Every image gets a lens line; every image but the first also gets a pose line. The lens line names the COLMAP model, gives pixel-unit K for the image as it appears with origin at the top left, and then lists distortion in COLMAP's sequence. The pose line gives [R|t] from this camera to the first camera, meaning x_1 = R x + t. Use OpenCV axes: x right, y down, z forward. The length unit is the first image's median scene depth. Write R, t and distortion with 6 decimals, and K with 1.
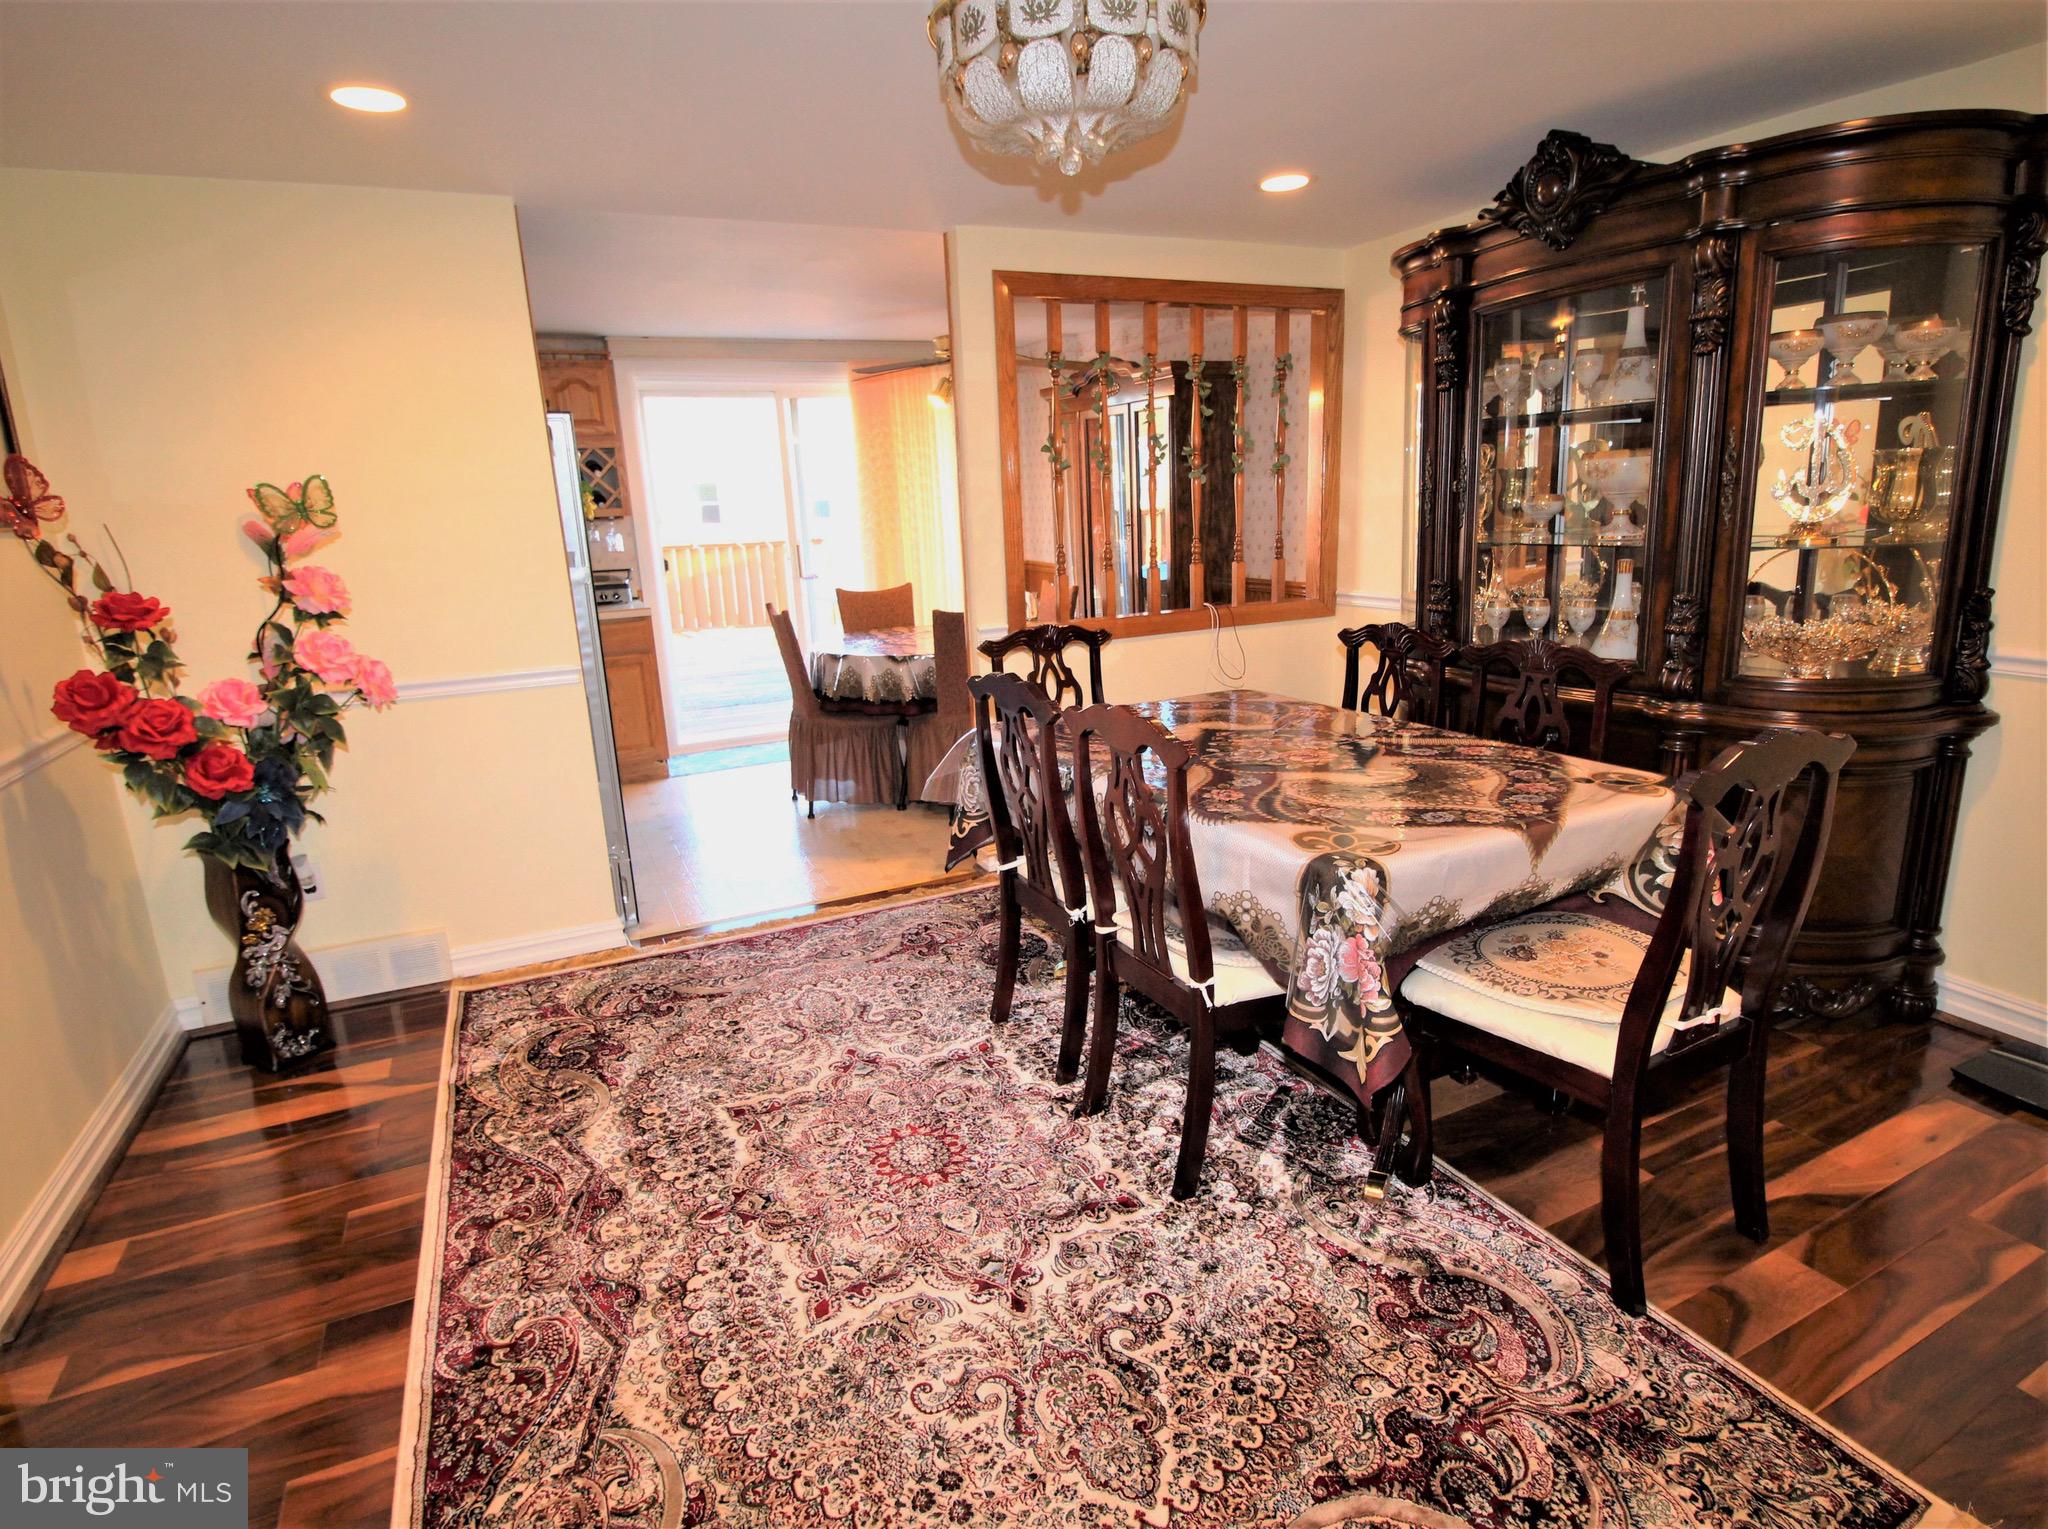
lens RADIAL K [[1082.0, 0, 1032.8], [0, 1082.0, 766.6], [0, 0, 1]] dist [-0.000138, -0.000201]
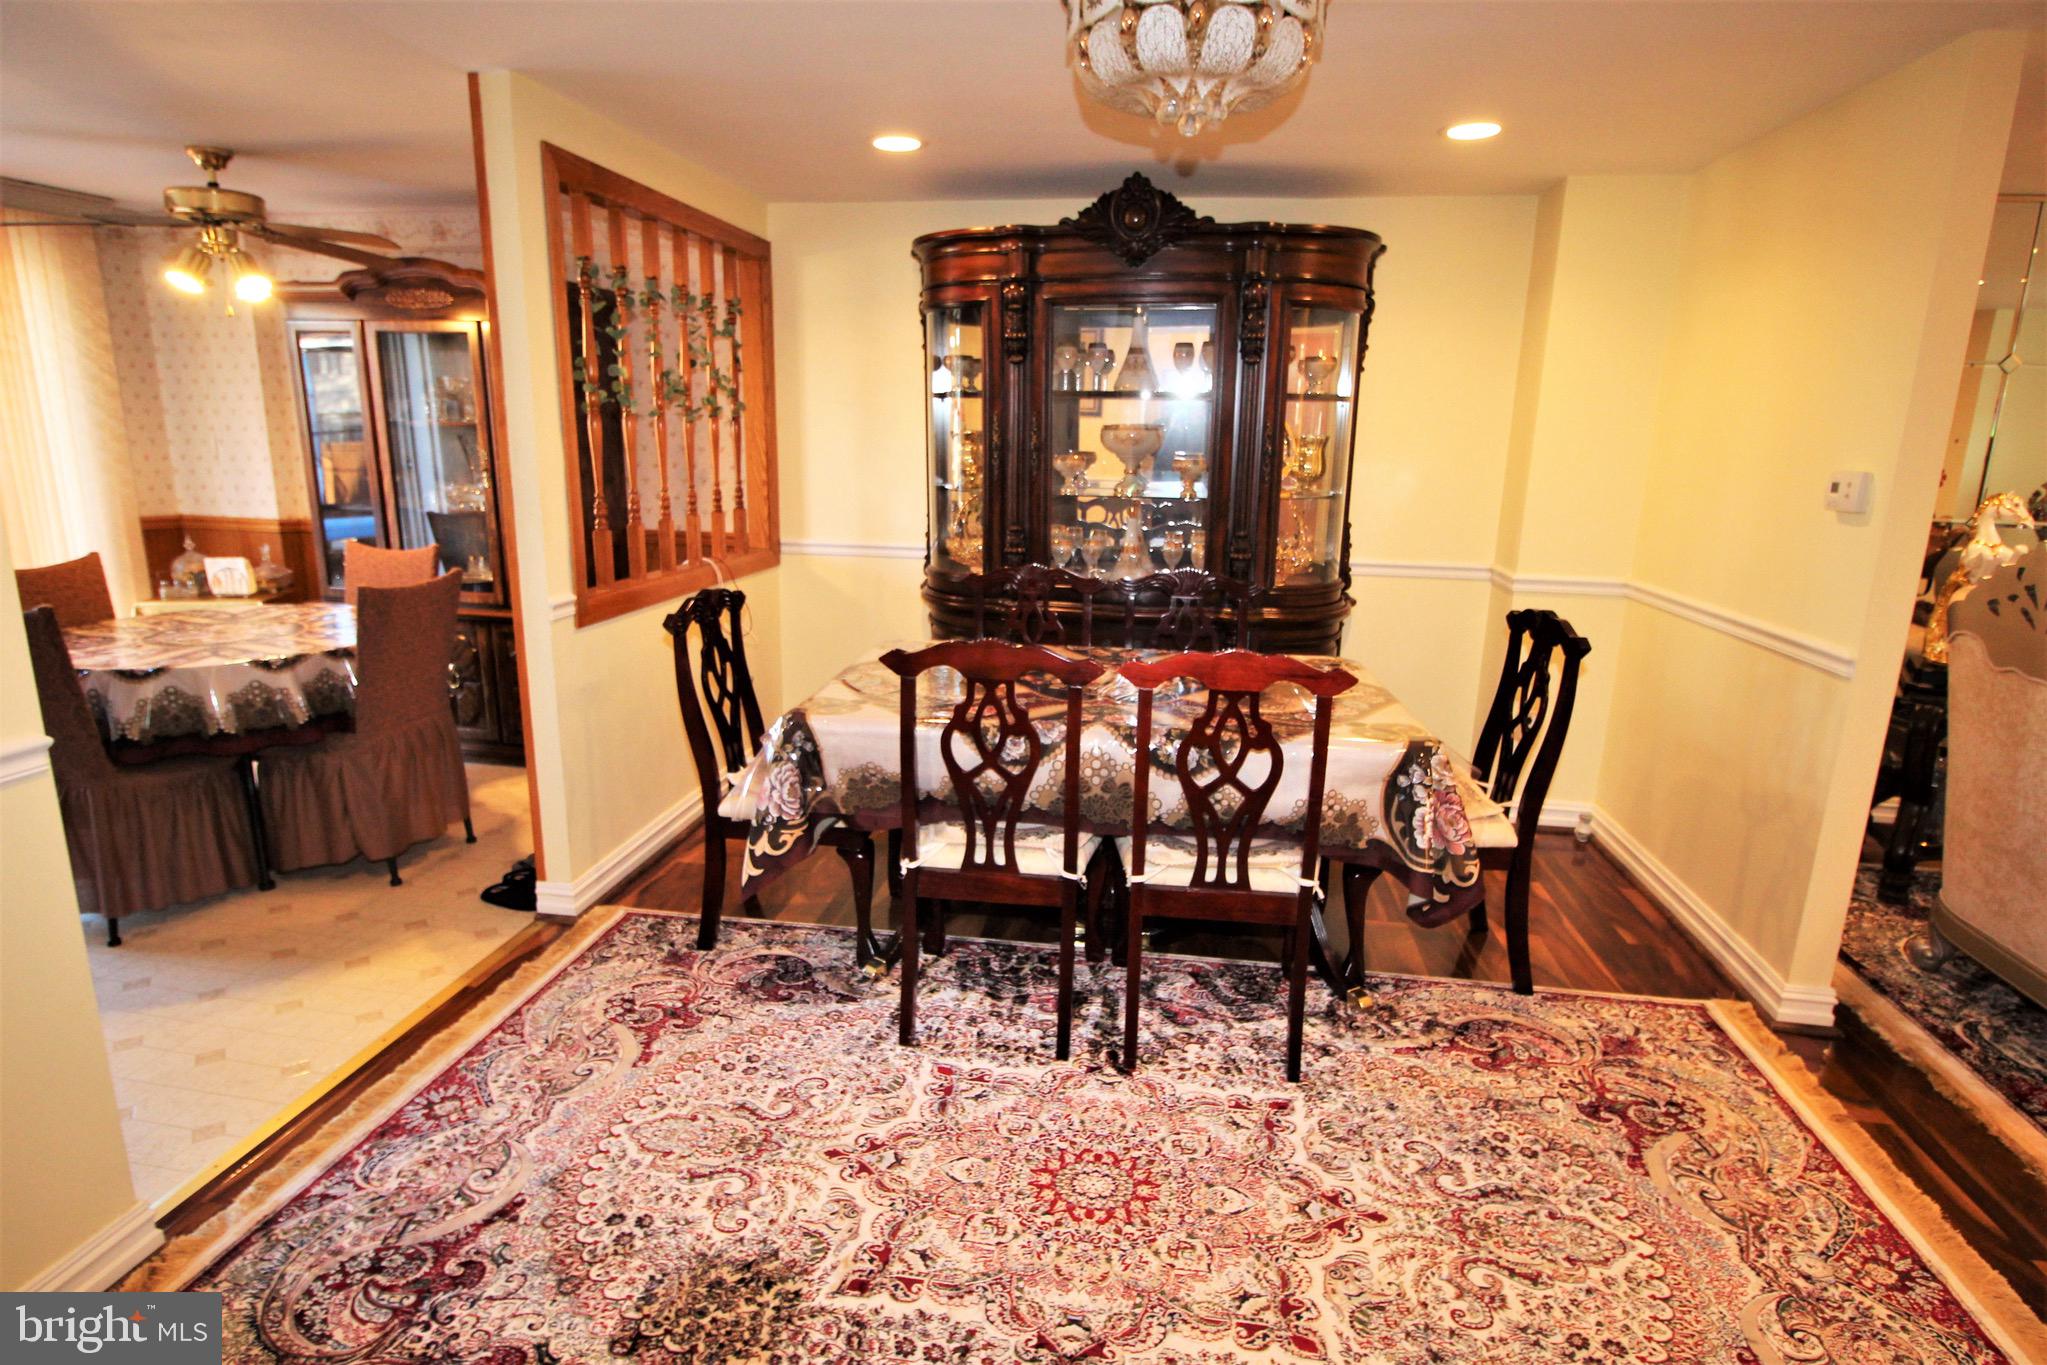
lens RADIAL K [[1051.2, 0, 1023.5], [0, 1051.2, 682.5], [0, 0, 1]] dist [-0.014081, -0.001037]
pose [[0.572464, -0.140802, 0.807750, -0.576508], [0.161065, 0.985262, 0.057596, -0.076941], [-0.803954, 0.097128, 0.586706, 0.380357]]
